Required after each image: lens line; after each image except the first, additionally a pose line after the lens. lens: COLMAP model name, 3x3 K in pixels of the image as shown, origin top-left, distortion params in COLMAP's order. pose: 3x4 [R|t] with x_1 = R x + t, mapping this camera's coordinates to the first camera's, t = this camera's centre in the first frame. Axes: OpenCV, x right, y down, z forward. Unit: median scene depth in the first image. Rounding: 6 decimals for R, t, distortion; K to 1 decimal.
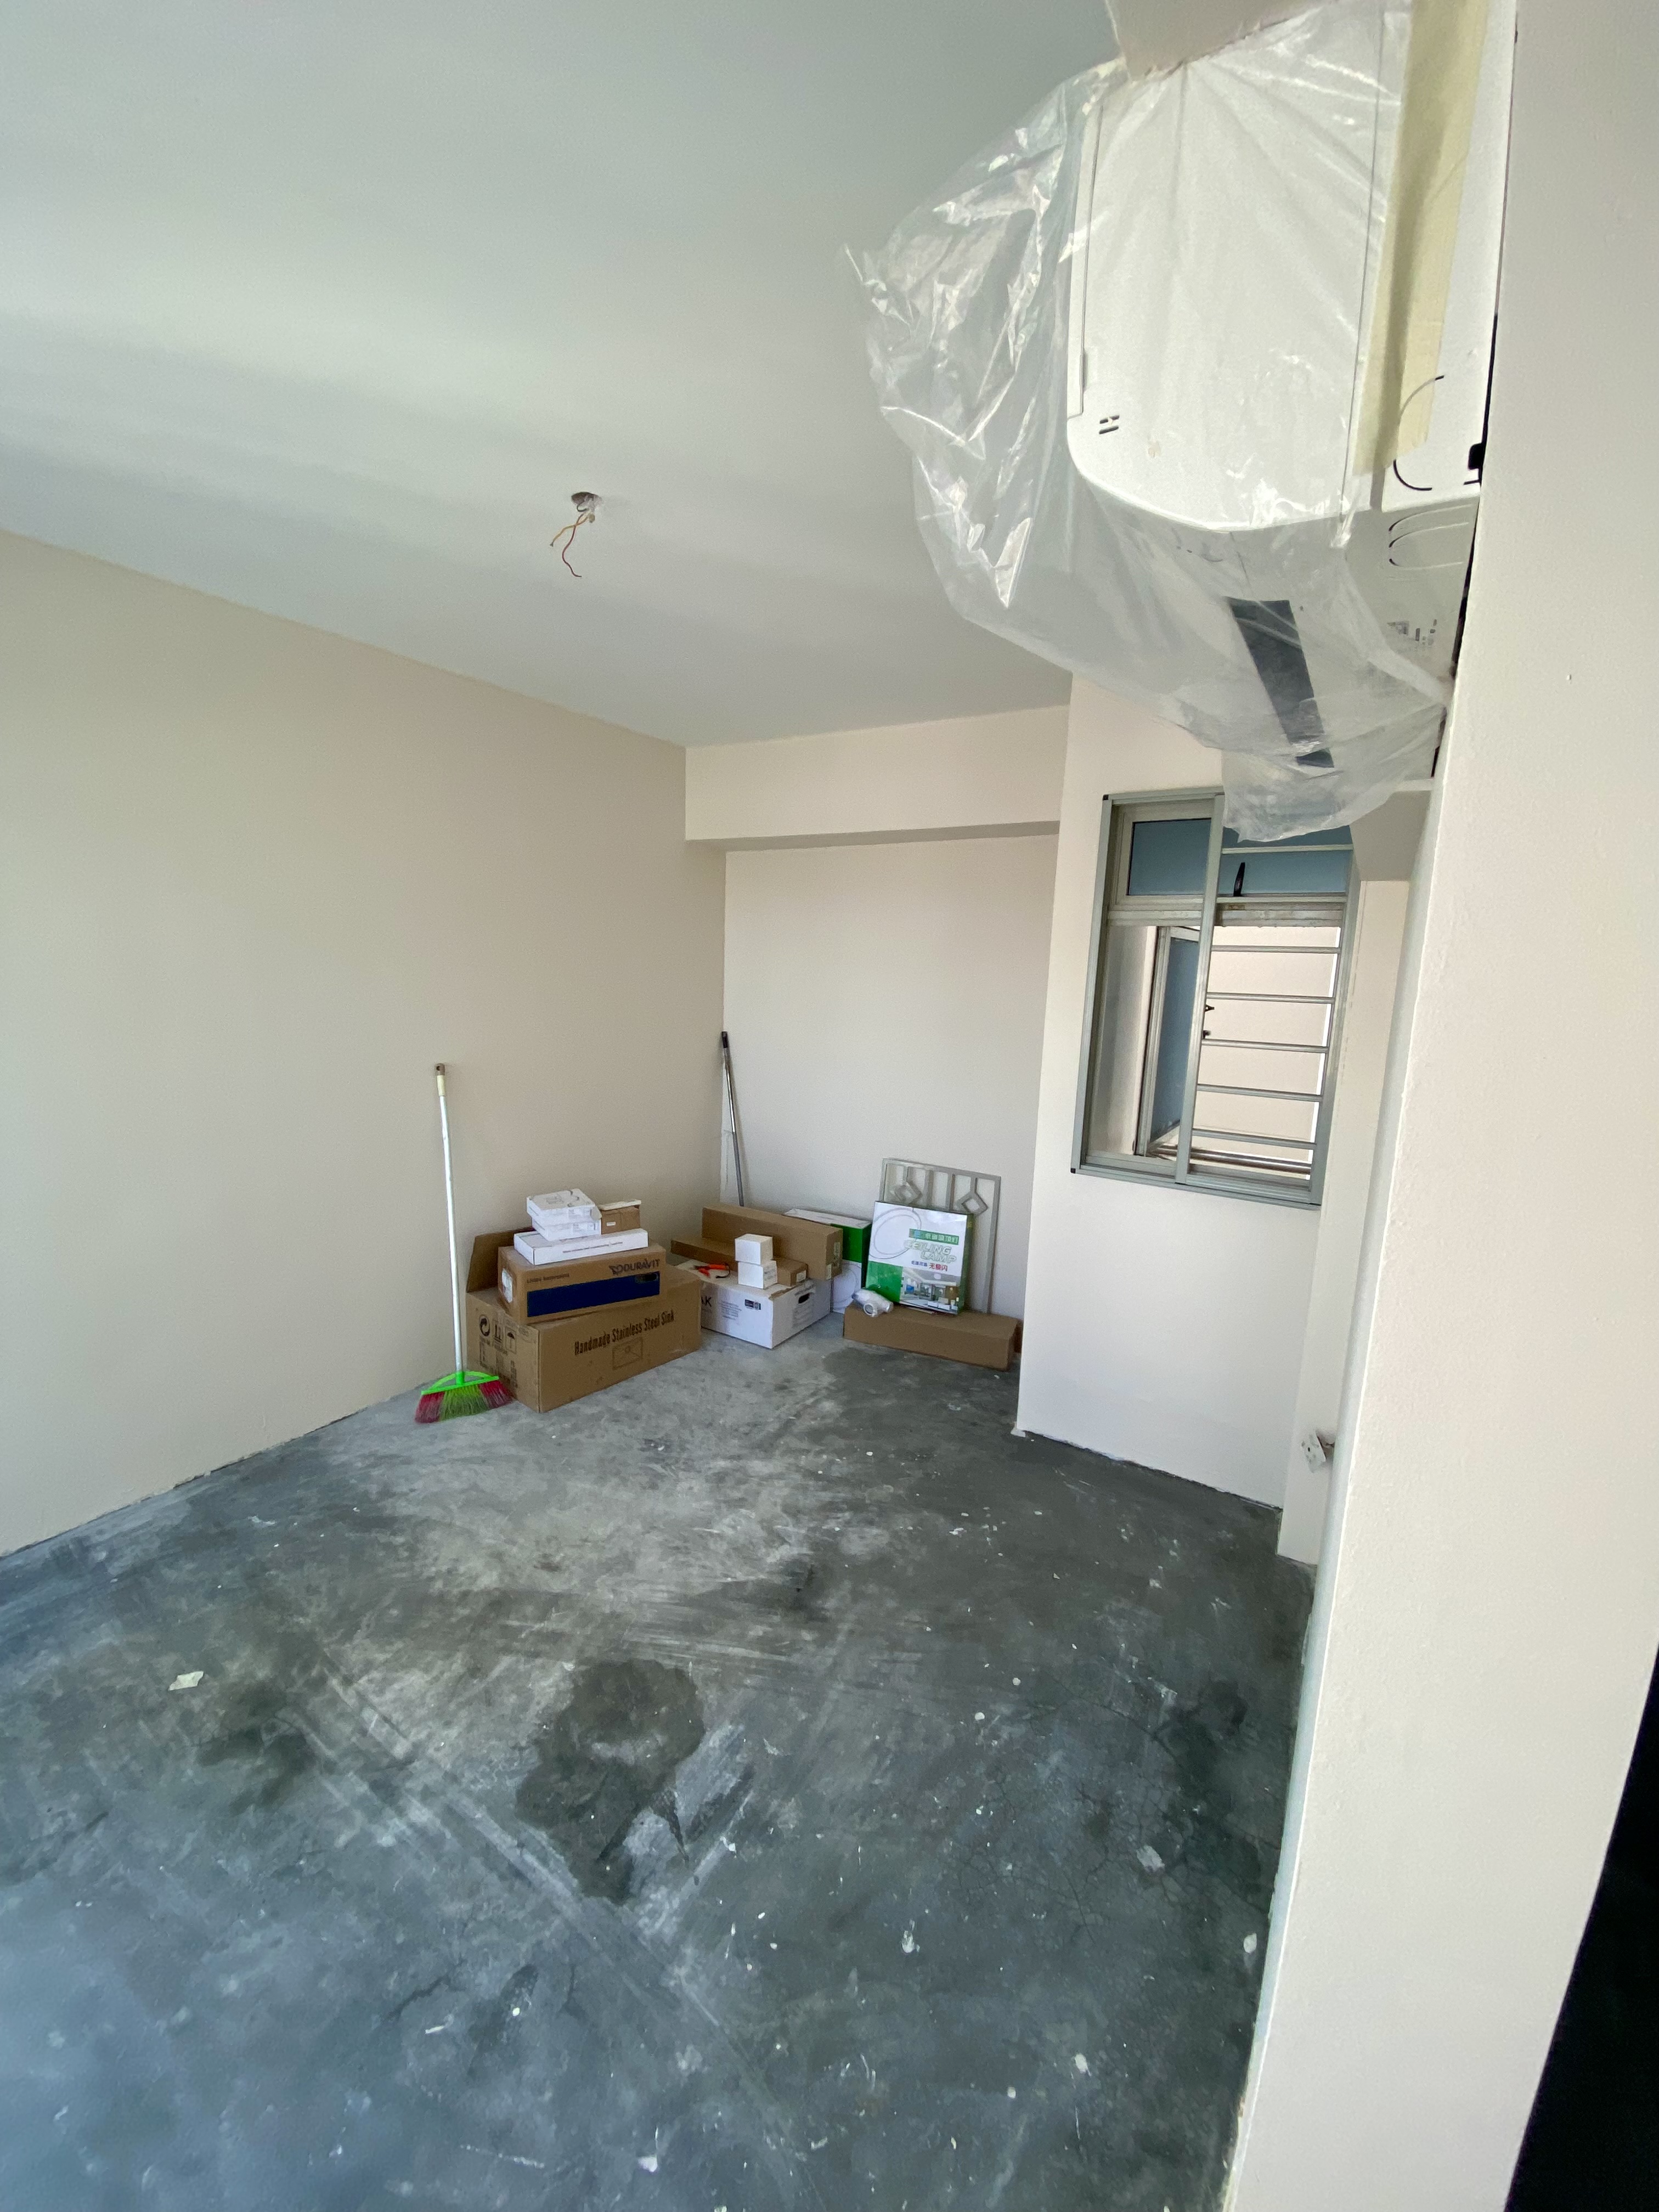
lens RADIAL K [[887.6, 0, 830.4], [0, 887.6, 1109.1], [0, 0, 1]] dist [-0.000275, -0.000228]
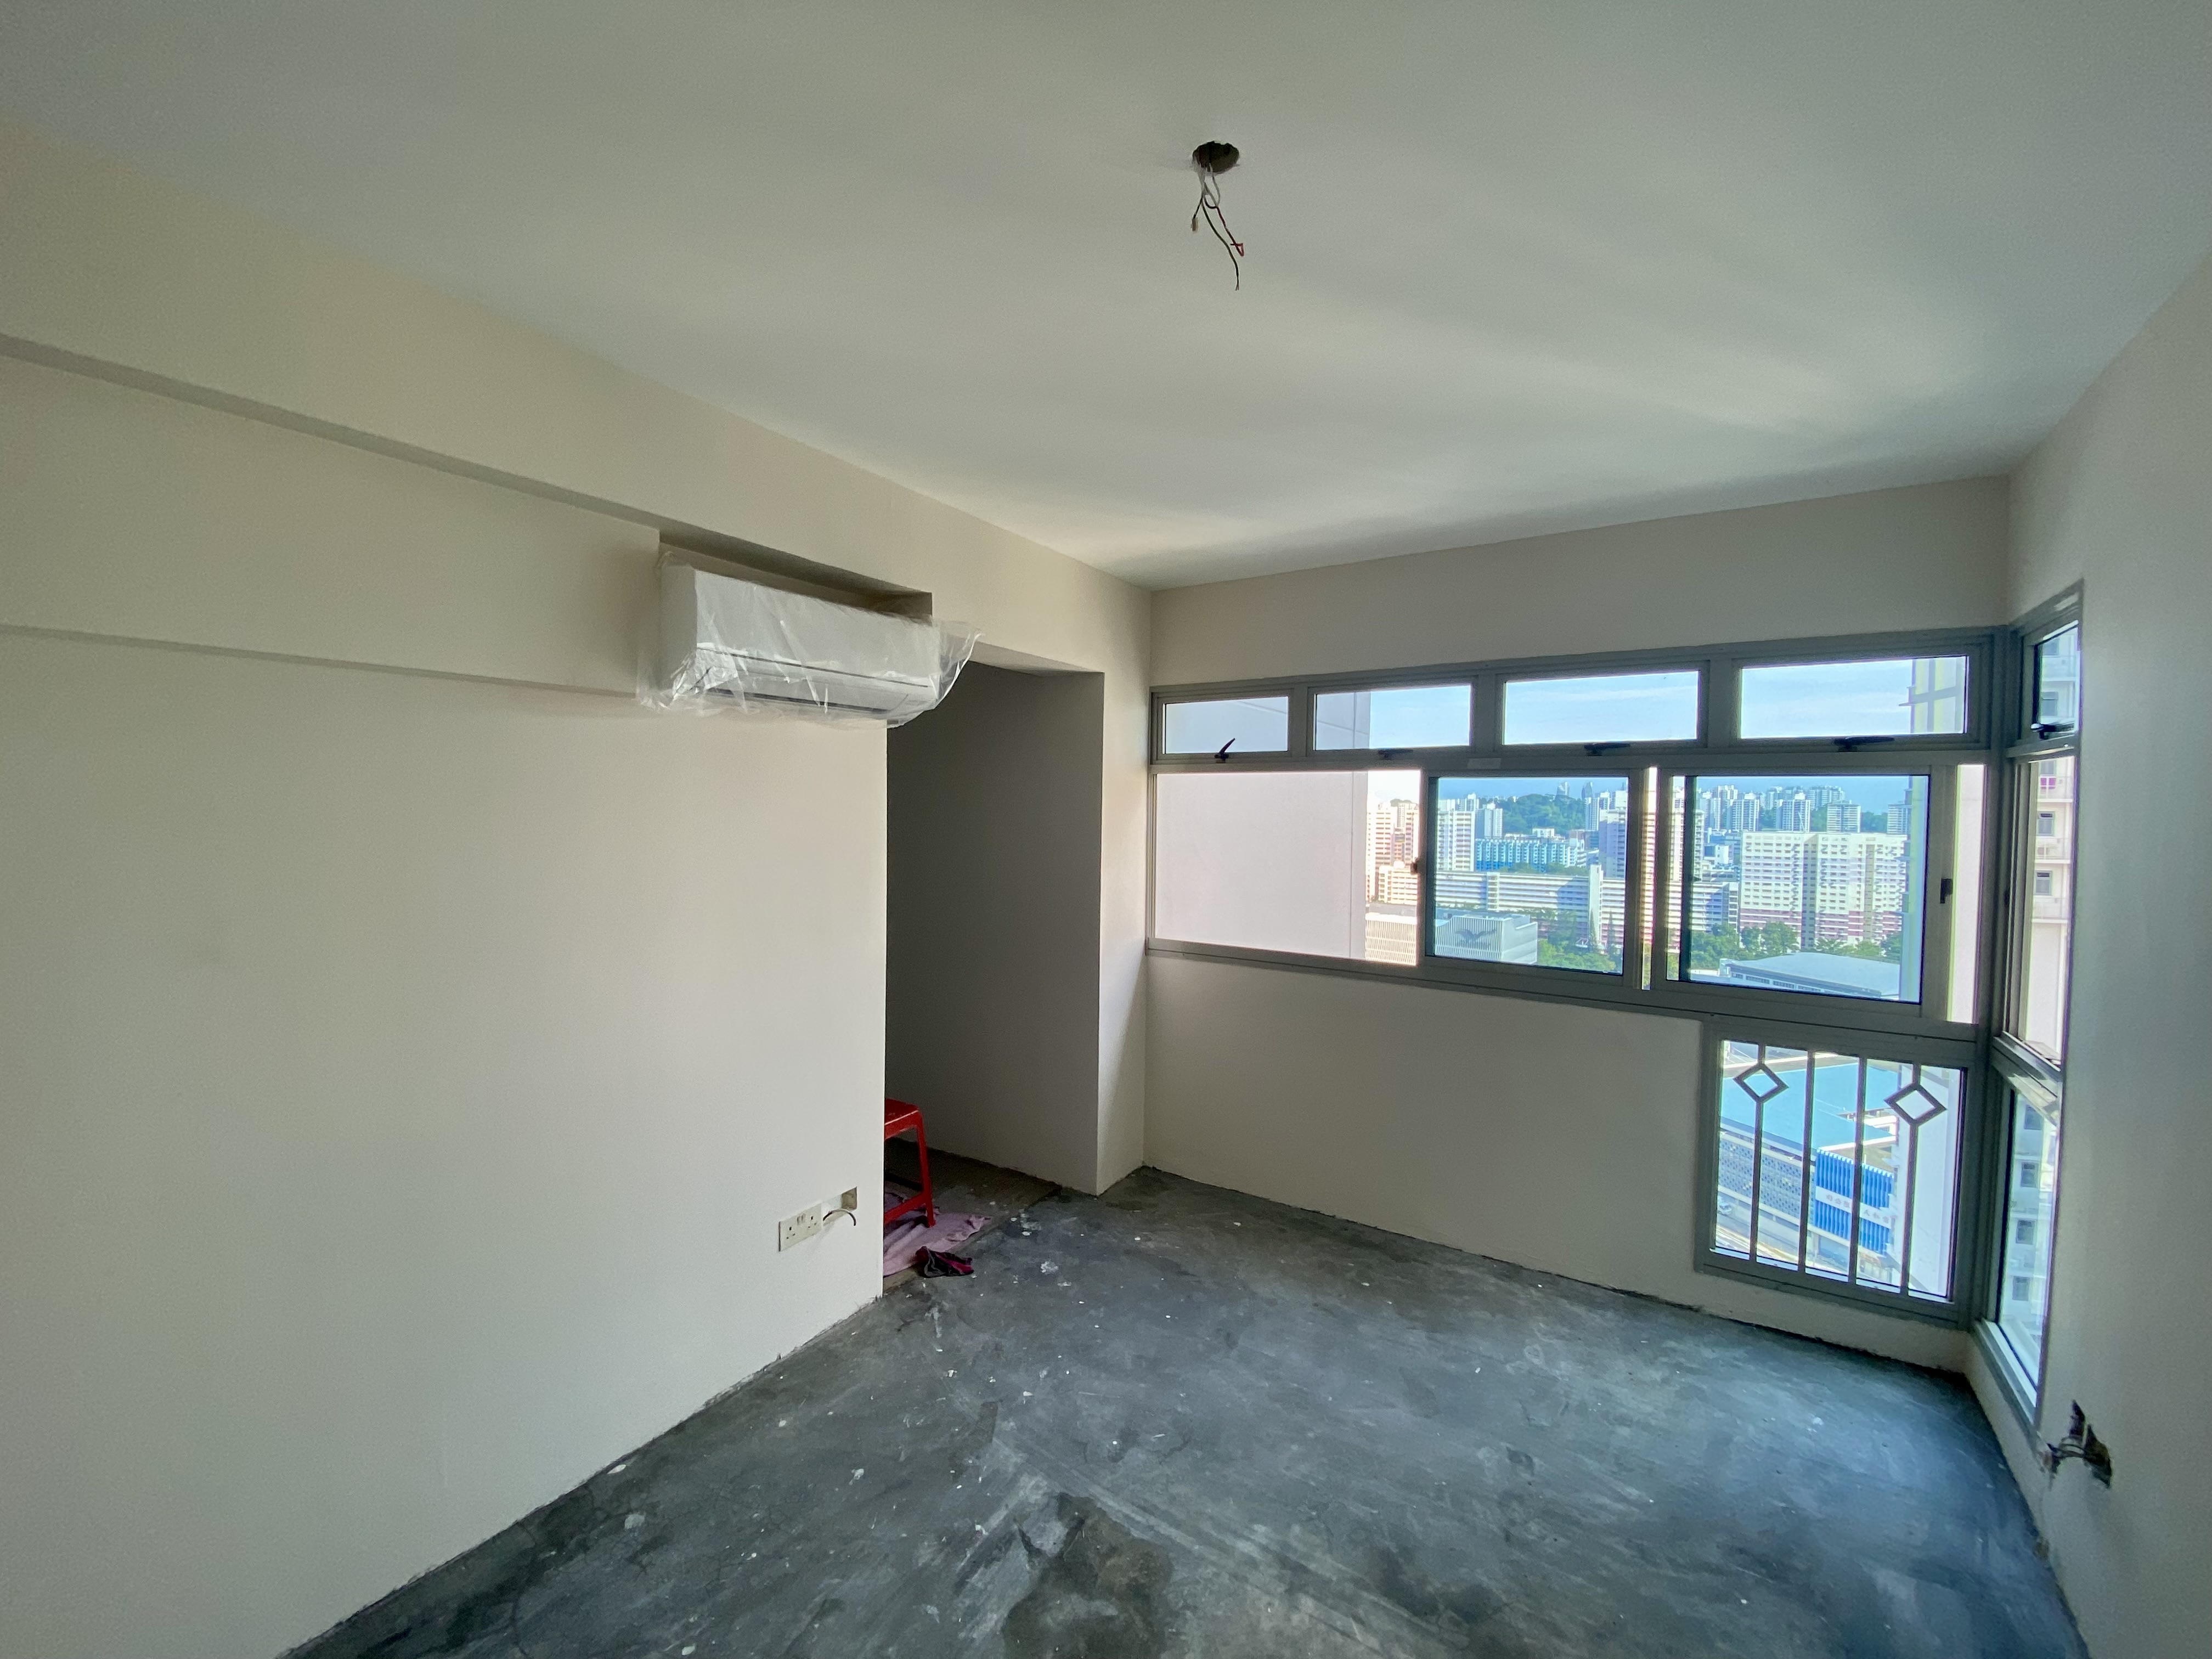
lens RADIAL K [[887.6, 0, 1106.6], [0, 887.6, 831.5], [0, 0, 1]] dist [-0.000275, -0.000228]
pose [[-0.999050, -0.042642, 0.009026, -0.254697], [-0.039720, 0.975953, 0.214333, -0.359157], [-0.017949, 0.213771, -0.976719, 1.962321]]
